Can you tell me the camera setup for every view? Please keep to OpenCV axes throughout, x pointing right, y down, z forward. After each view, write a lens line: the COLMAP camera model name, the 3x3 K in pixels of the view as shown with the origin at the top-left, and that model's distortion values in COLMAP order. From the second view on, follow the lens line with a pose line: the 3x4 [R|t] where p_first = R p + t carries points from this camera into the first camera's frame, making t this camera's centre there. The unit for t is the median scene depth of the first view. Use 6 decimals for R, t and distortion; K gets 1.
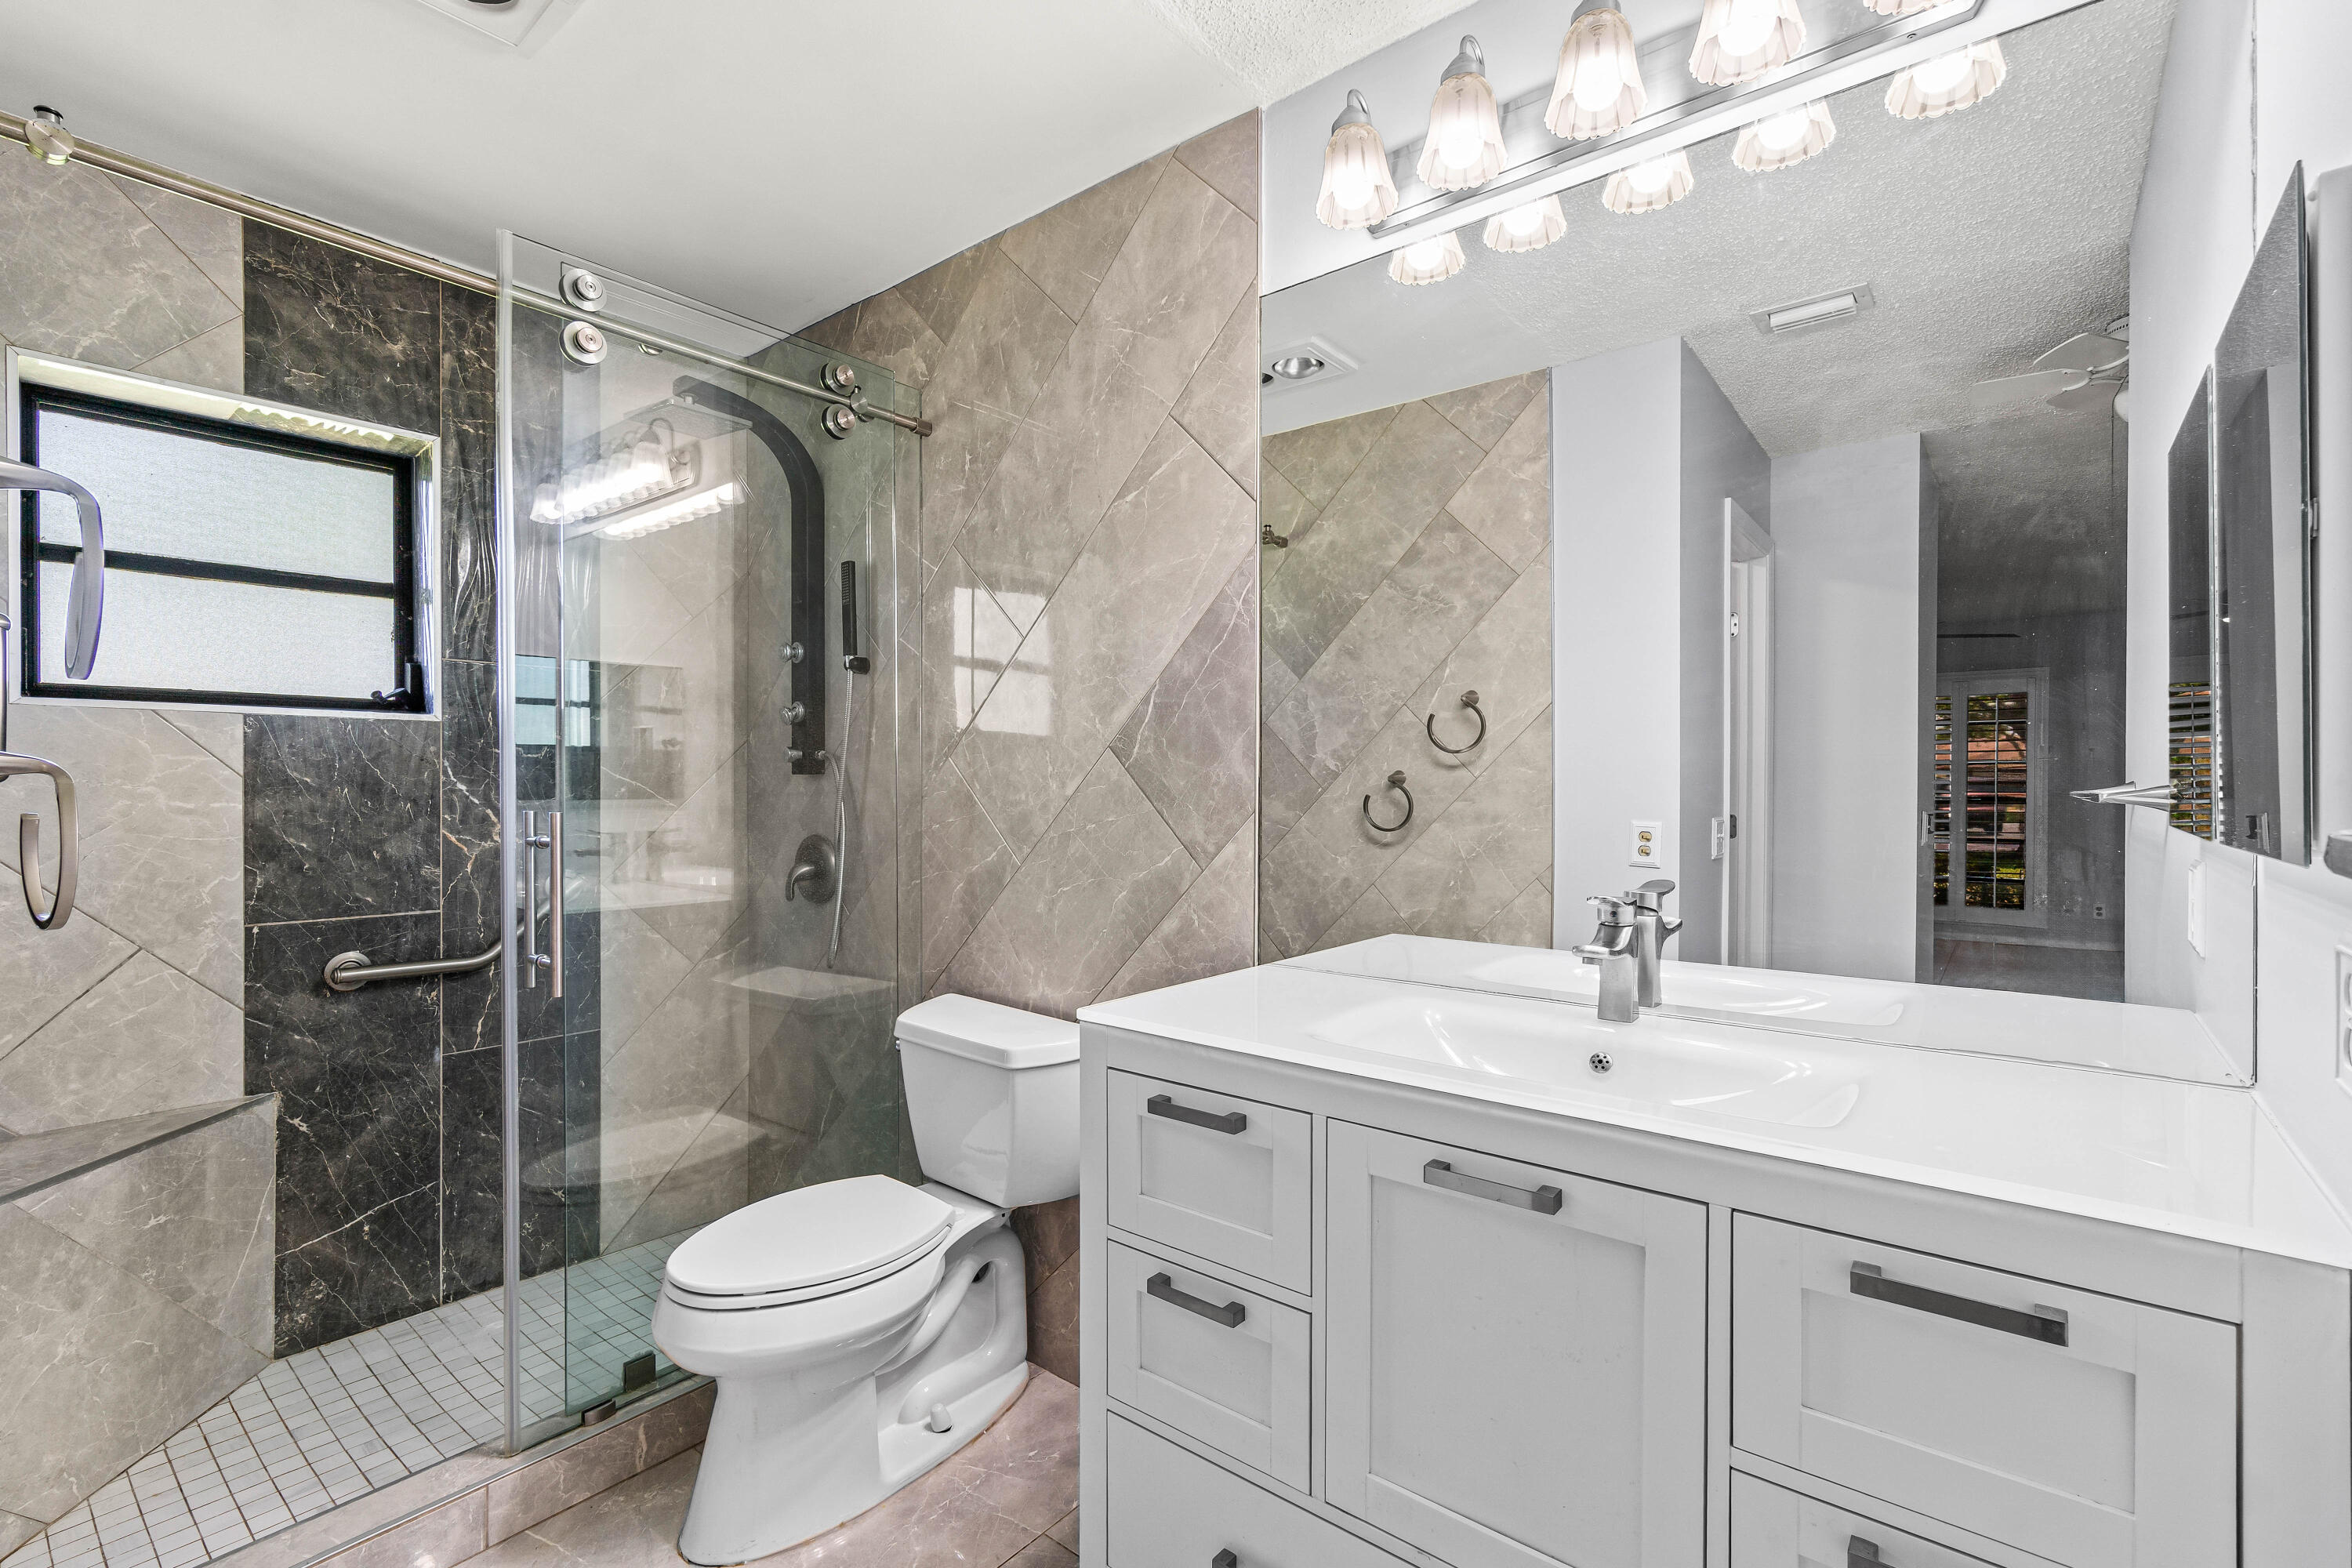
lens RADIAL K [[1036.3, 0, 1182.4], [0, 1036.3, 782.1], [0, 0, 1]] dist [-0.003038, -0.000215]
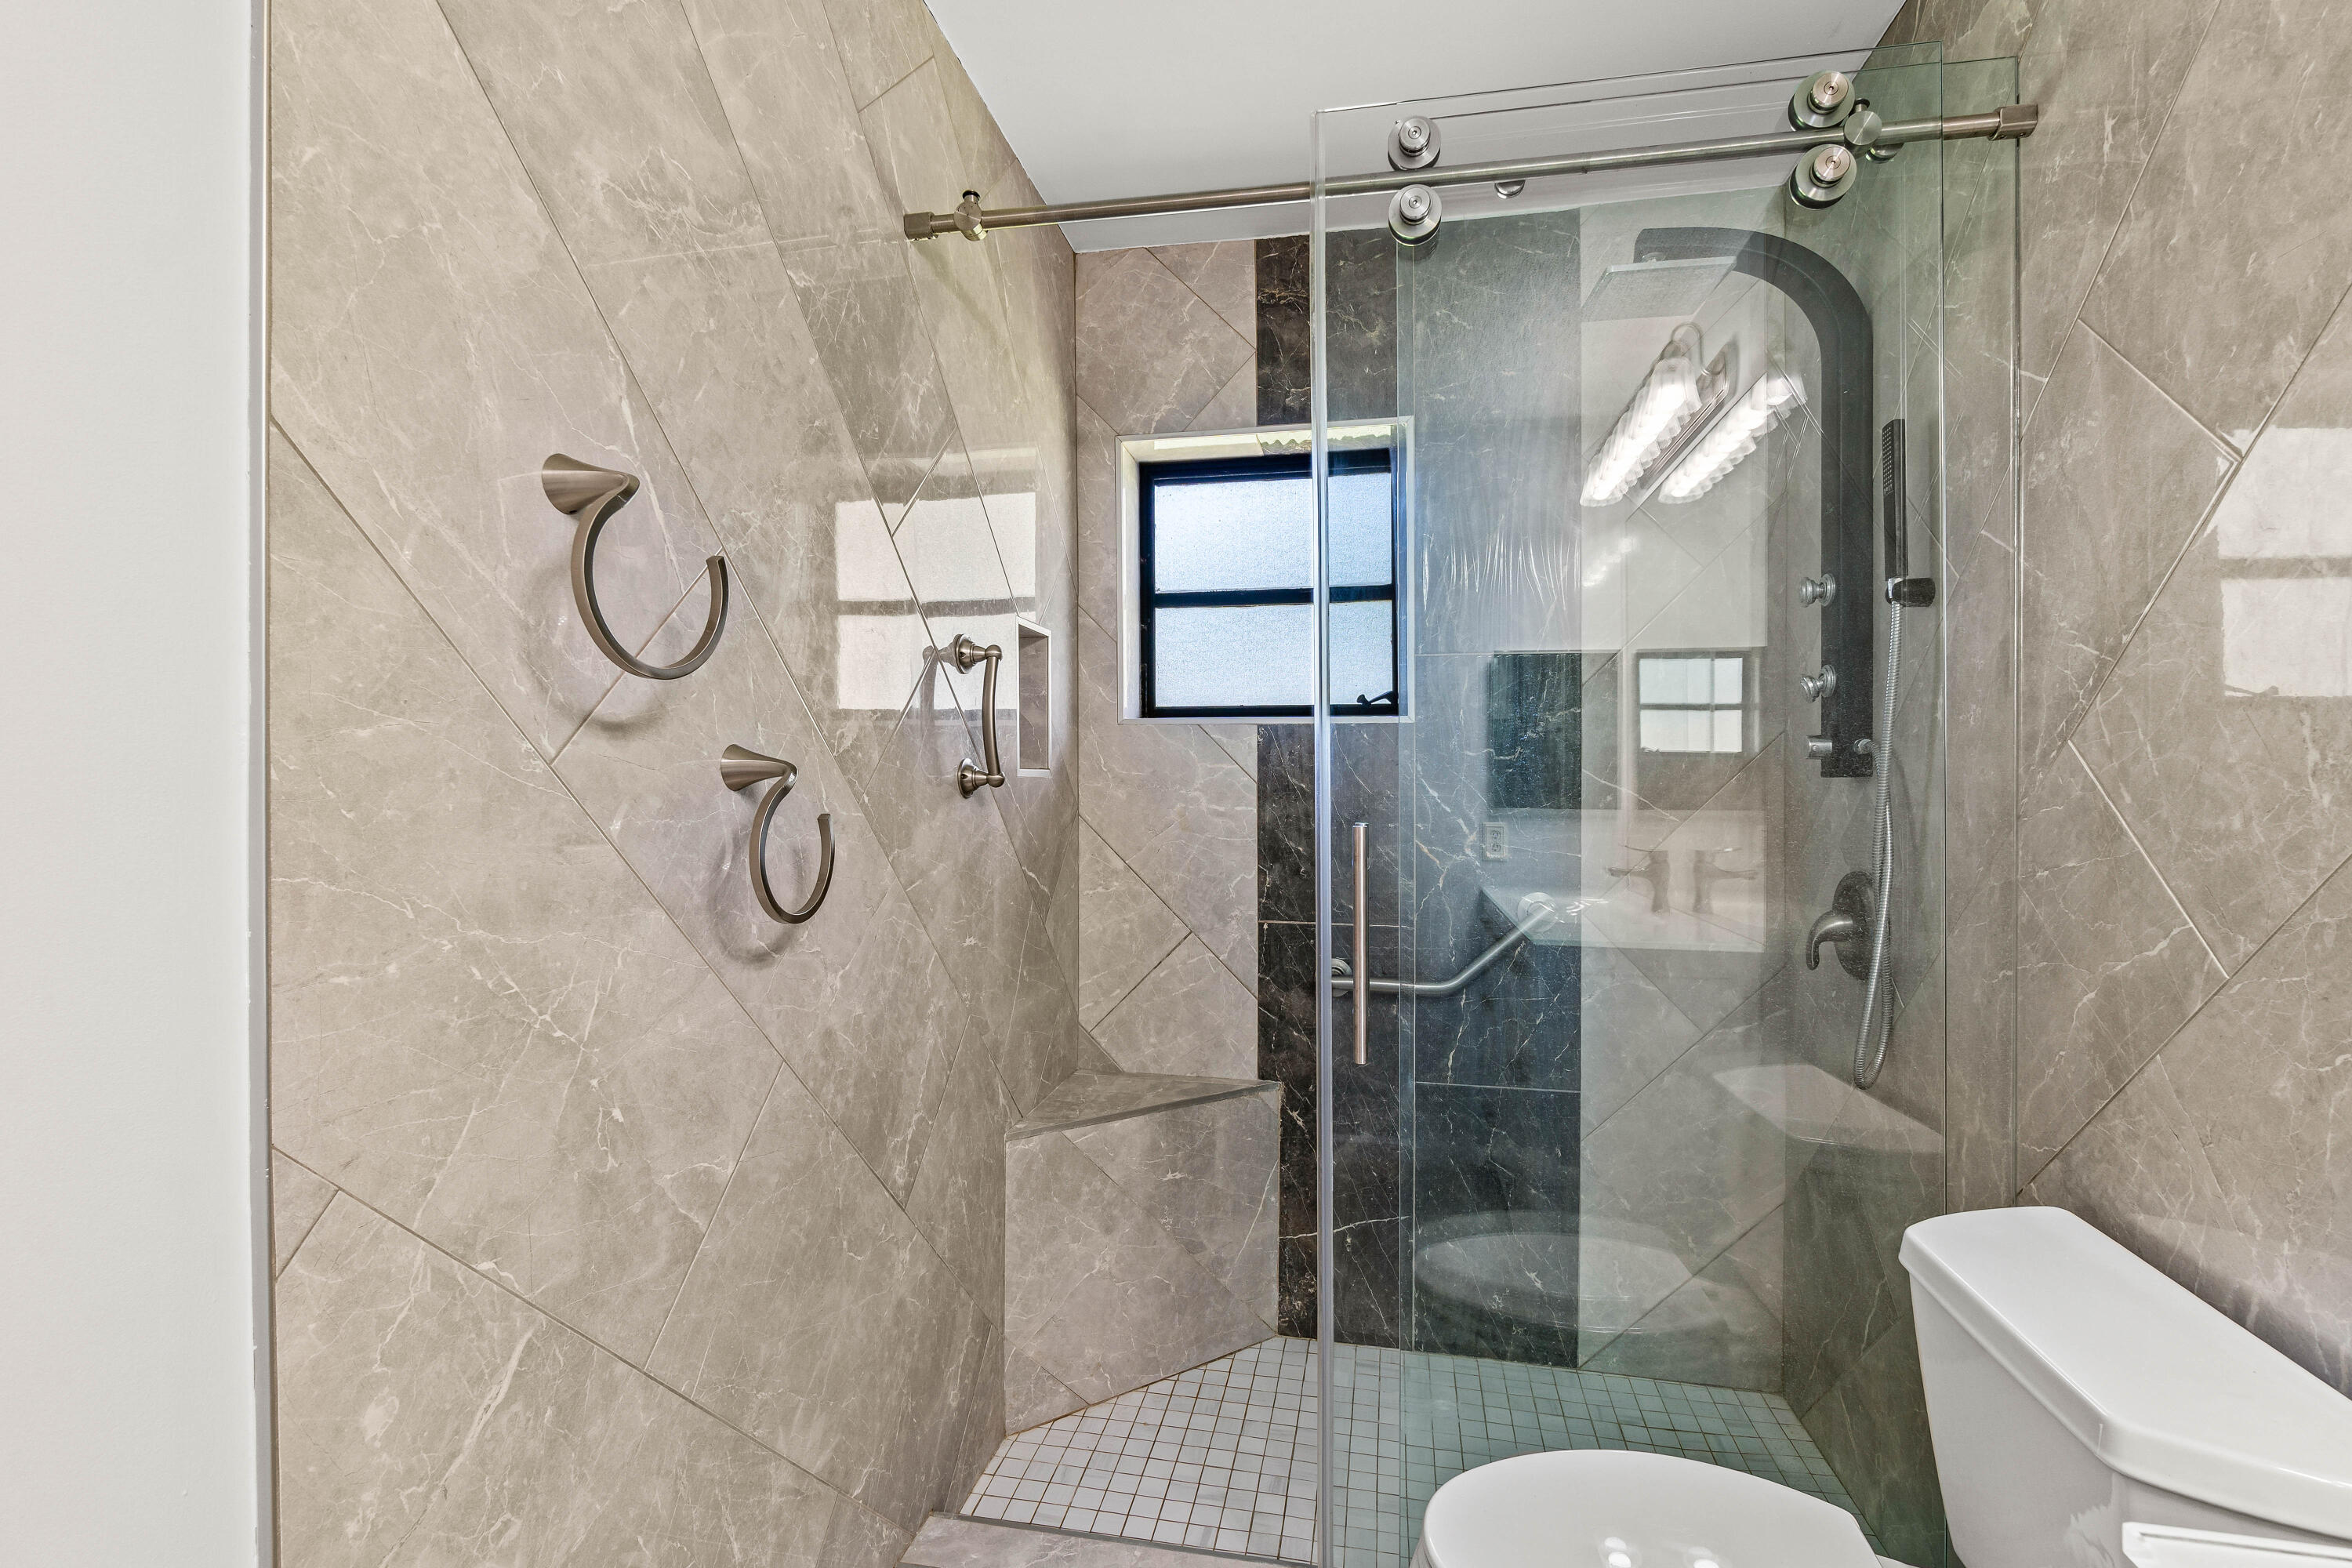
lens RADIAL K [[1045.0, 0, 1225.8], [0, 1045.0, 794.8], [0, 0, 1]] dist [-0.004395, 0.000048]
pose [[0.476710, 0.006817, -0.879034, 0.031251], [-0.003008, 0.999977, 0.006123, 0.000872], [0.879055, -0.000275, 0.476720, 0.452842]]
